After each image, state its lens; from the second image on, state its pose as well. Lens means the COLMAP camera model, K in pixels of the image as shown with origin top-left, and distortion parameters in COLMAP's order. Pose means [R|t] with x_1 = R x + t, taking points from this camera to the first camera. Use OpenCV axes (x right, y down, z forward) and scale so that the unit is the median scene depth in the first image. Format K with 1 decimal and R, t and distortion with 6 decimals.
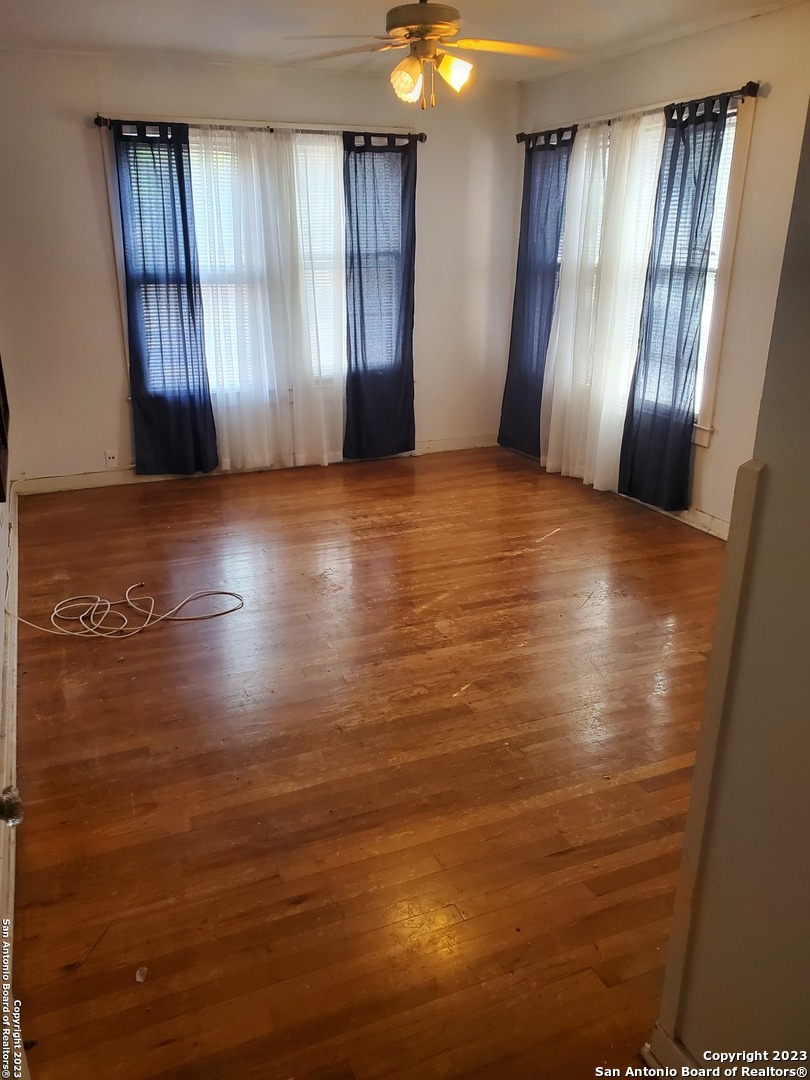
lens RADIAL K [[820.6, 0, 405.0], [0, 820.6, 540.0], [0, 0, 1]] dist [-0.000373, -0.006019]
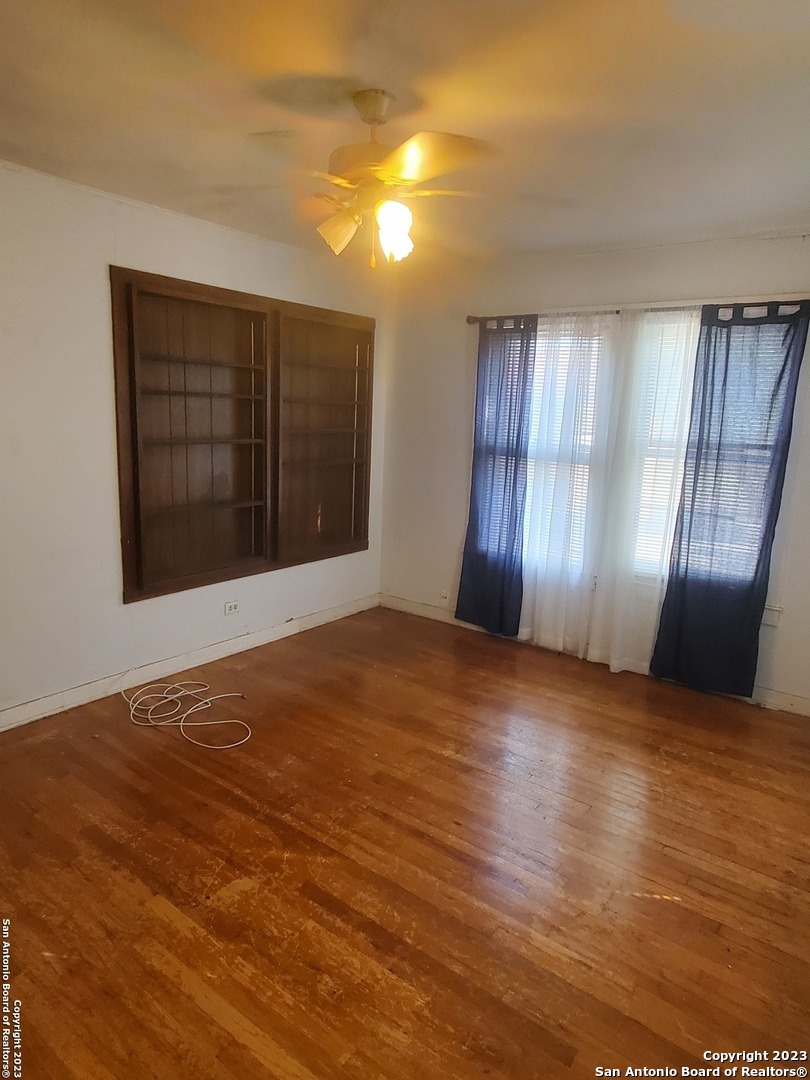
lens RADIAL K [[663.5, 0, 404.8], [0, 663.5, 519.5], [0, 0, 1]] dist [-0.027885, 0.001439]
pose [[0.507837, 0.158225, -0.846798, 0.388141], [-0.331083, 0.943338, -0.022292, -0.169091], [0.795289, 0.291681, 0.531448, 0.454745]]
